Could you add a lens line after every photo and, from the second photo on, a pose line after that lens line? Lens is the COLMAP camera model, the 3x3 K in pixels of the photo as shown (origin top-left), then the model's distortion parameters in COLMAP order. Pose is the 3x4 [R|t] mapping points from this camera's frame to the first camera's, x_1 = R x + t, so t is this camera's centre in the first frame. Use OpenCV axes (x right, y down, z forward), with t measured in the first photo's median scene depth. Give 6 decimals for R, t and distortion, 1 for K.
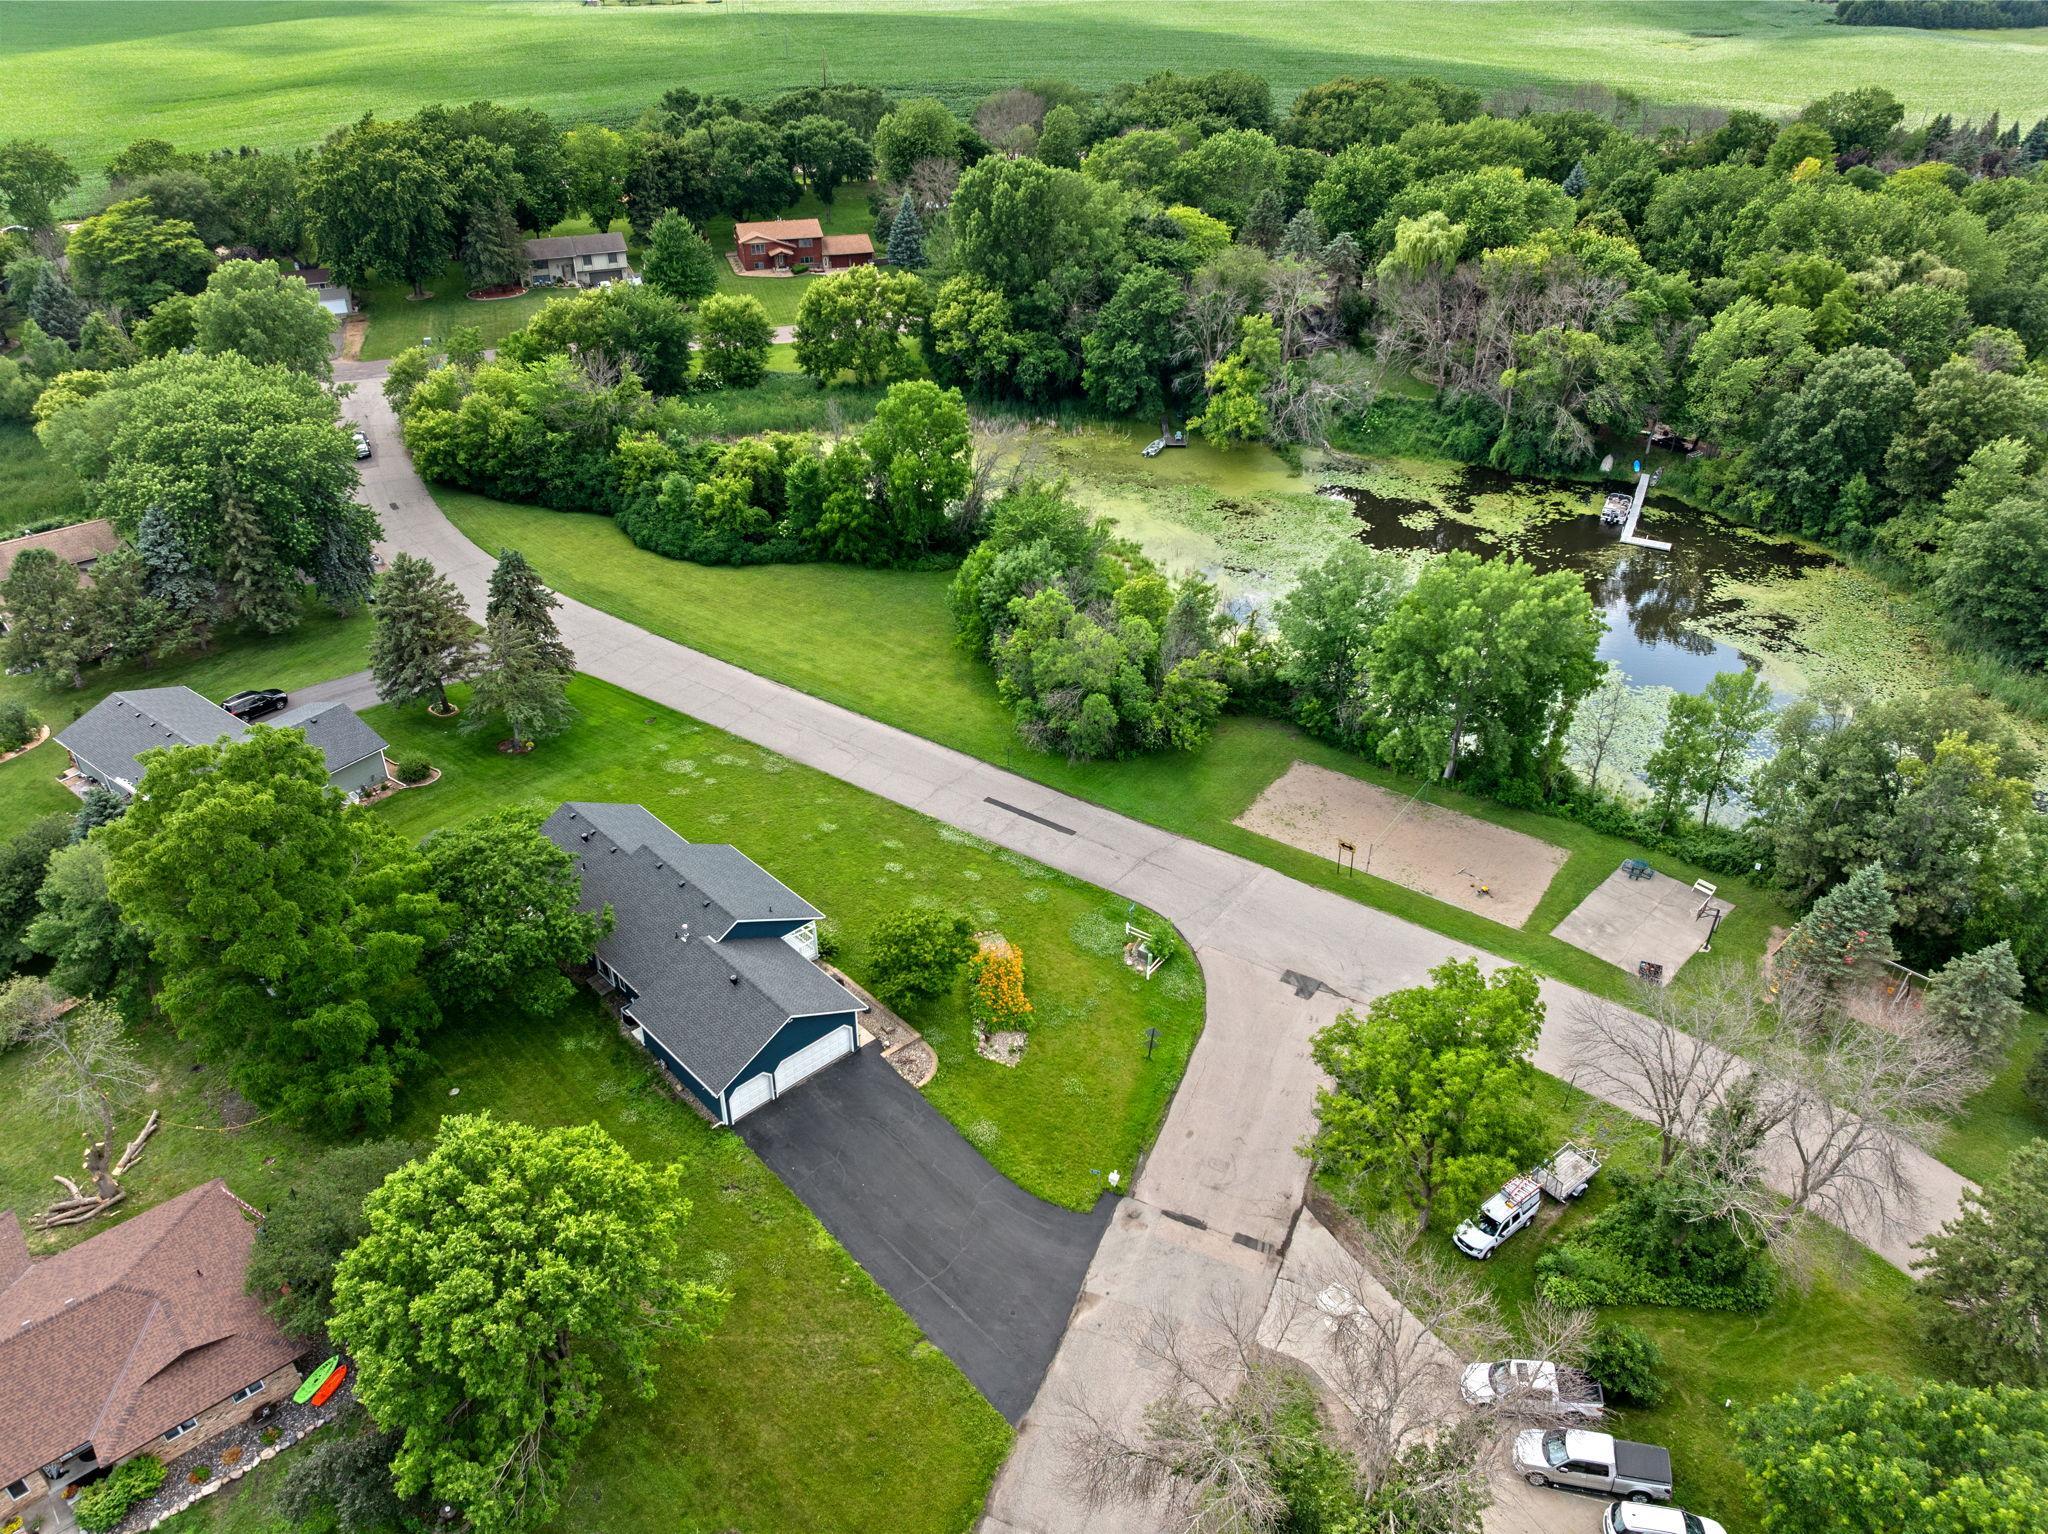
lens RADIAL K [[1435.3, 0, 1024.0], [0, 1435.3, 767.0], [0, 0, 1]] dist [-0.034502, -0.002983]
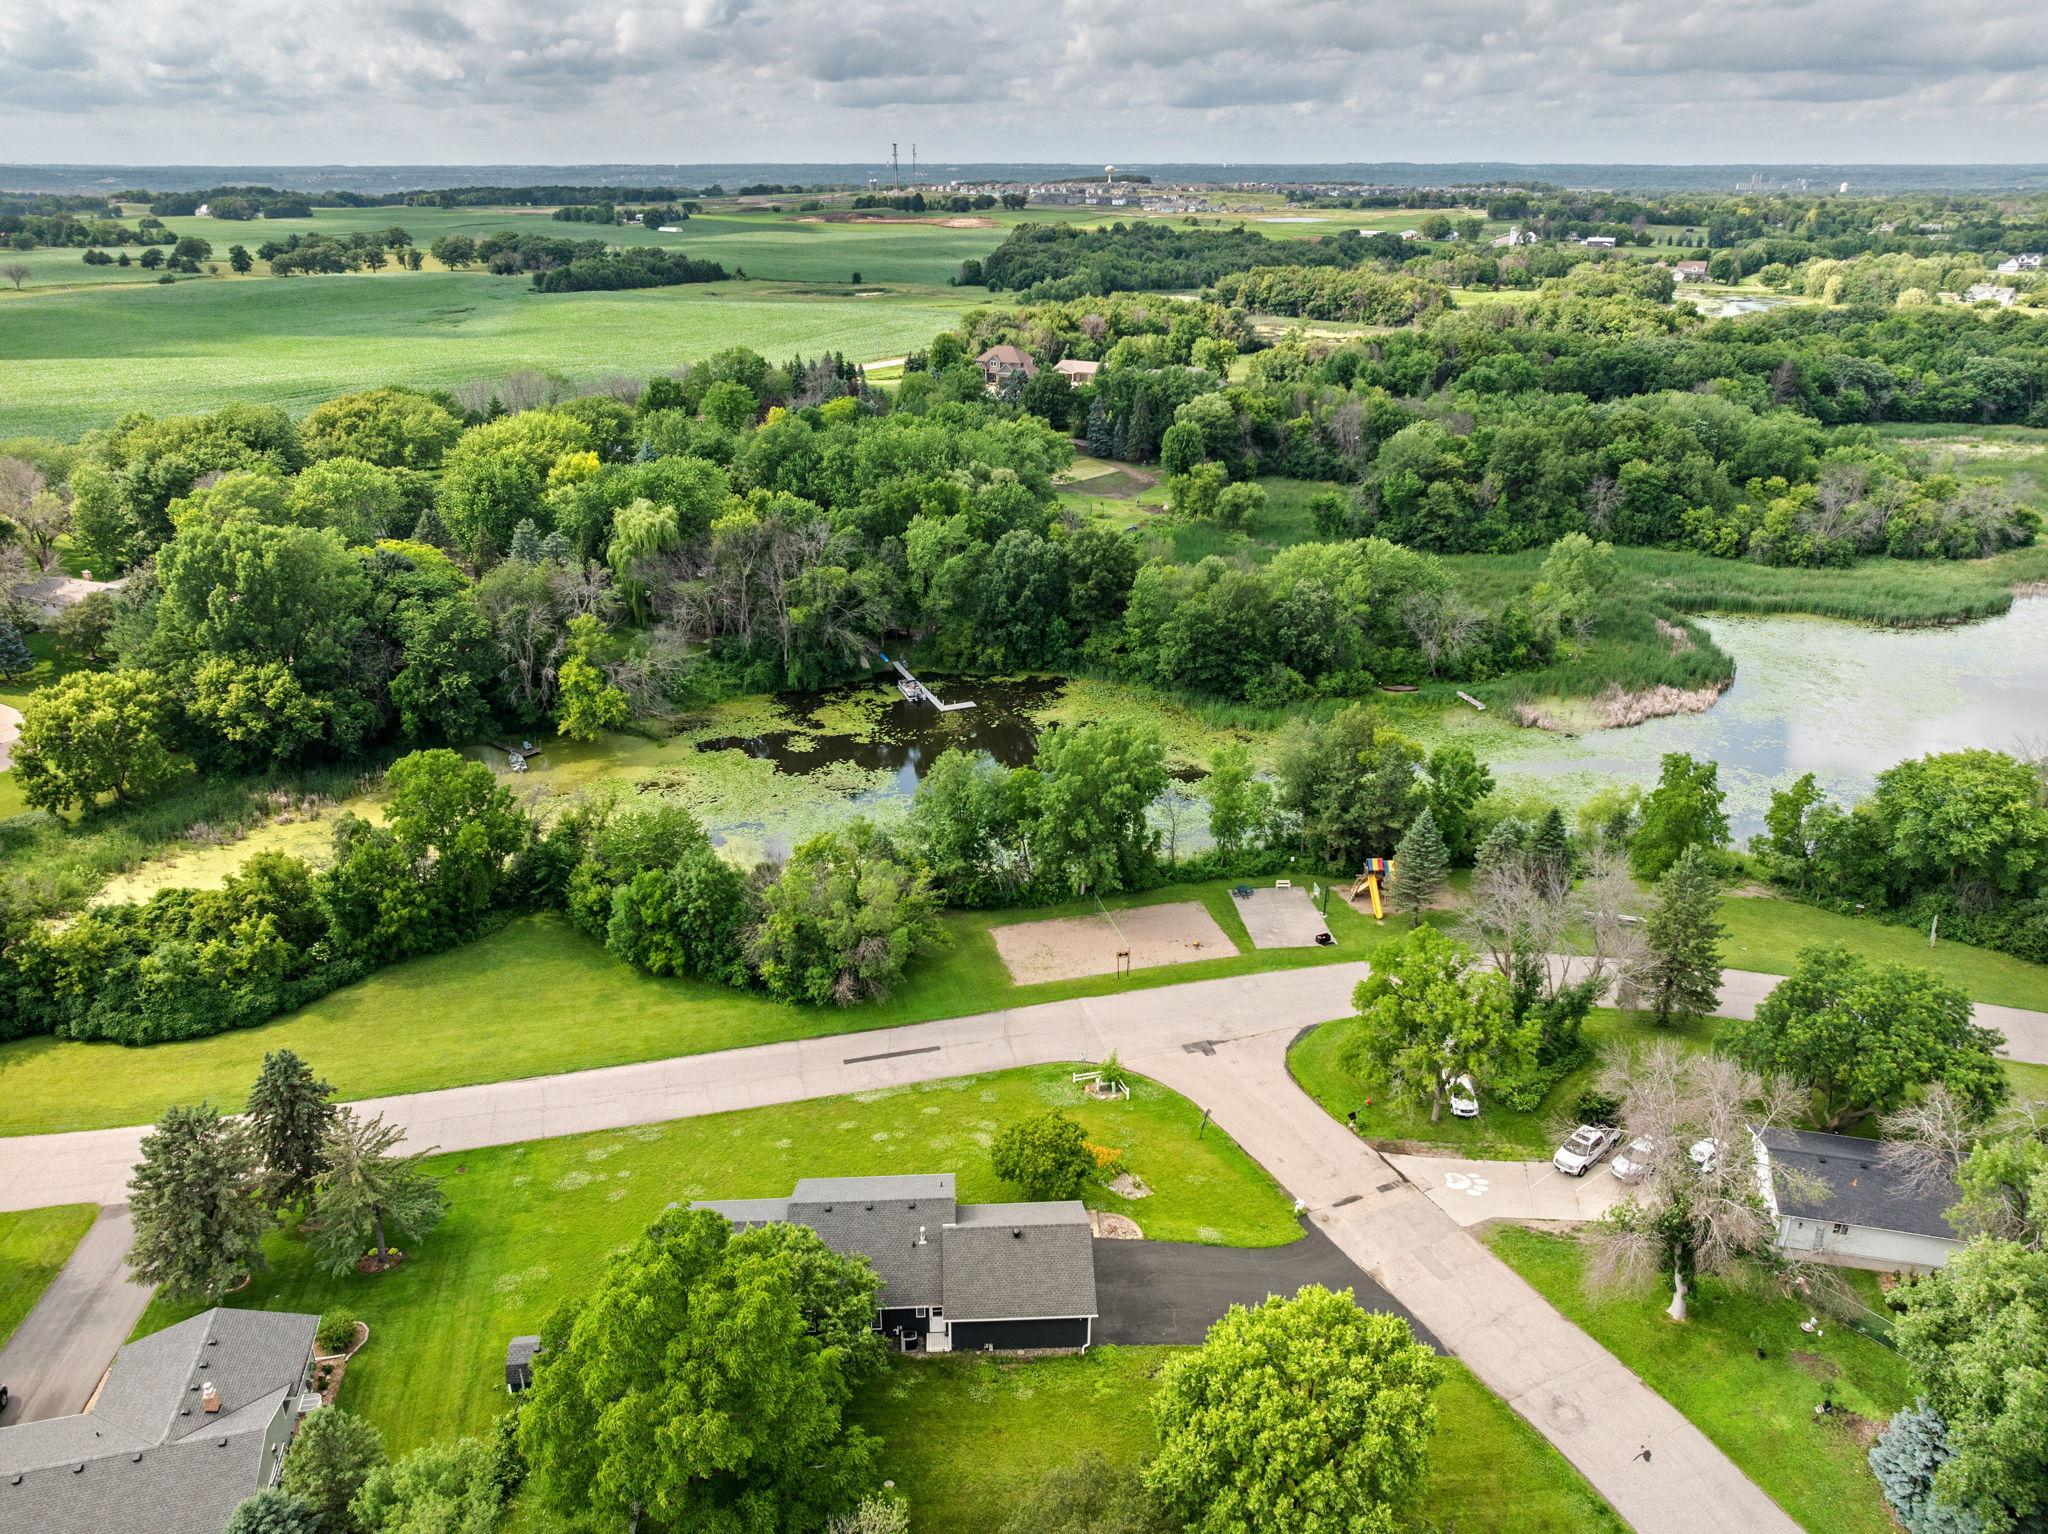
lens RADIAL K [[1435.9, 0, 1024.0], [0, 1435.9, 767.0], [0, 0, 1]] dist [-0.010305, 0.003065]
pose [[0.647827, -0.299819, 0.700306, -0.425502], [0.410608, 0.911752, 0.010506, -0.092219], [-0.641655, 0.280745, 0.713766, 0.052359]]
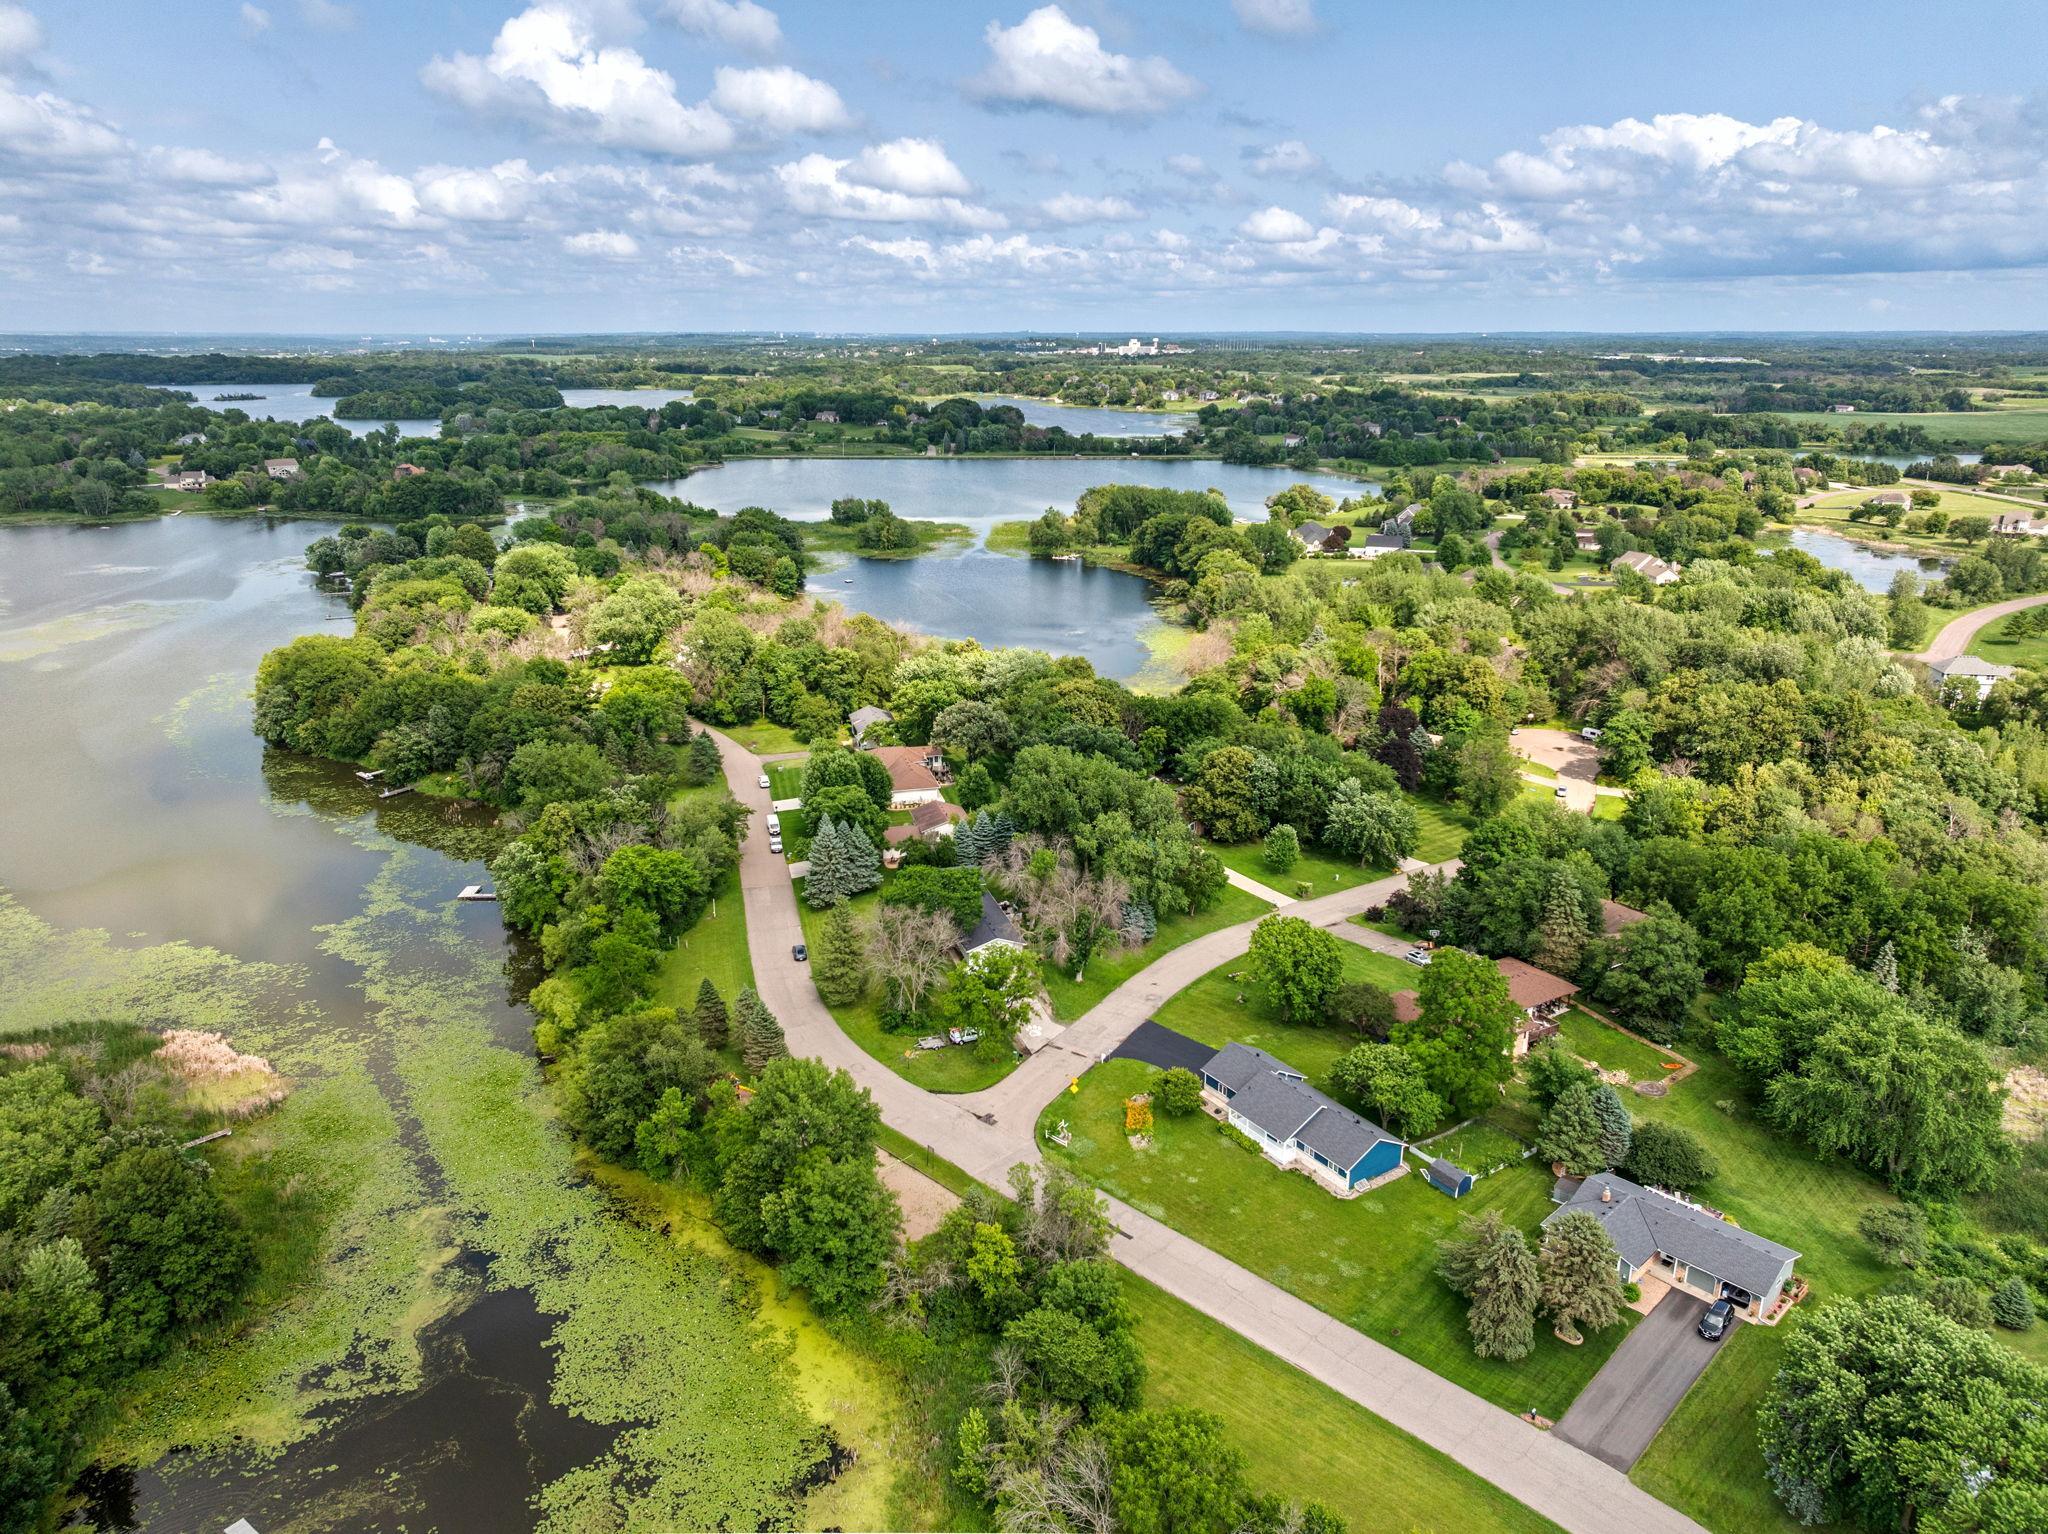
lens RADIAL K [[1412.2, 0, 1024.0], [0, 1412.2, 767.0], [0, 0, 1]] dist [0.007843, 0.005479]
pose [[-0.987838, -0.054706, 0.145545, -0.068675], [0.075720, 0.648311, 0.757601, -0.941046], [-0.135803, 0.759408, -0.636284, 1.060682]]
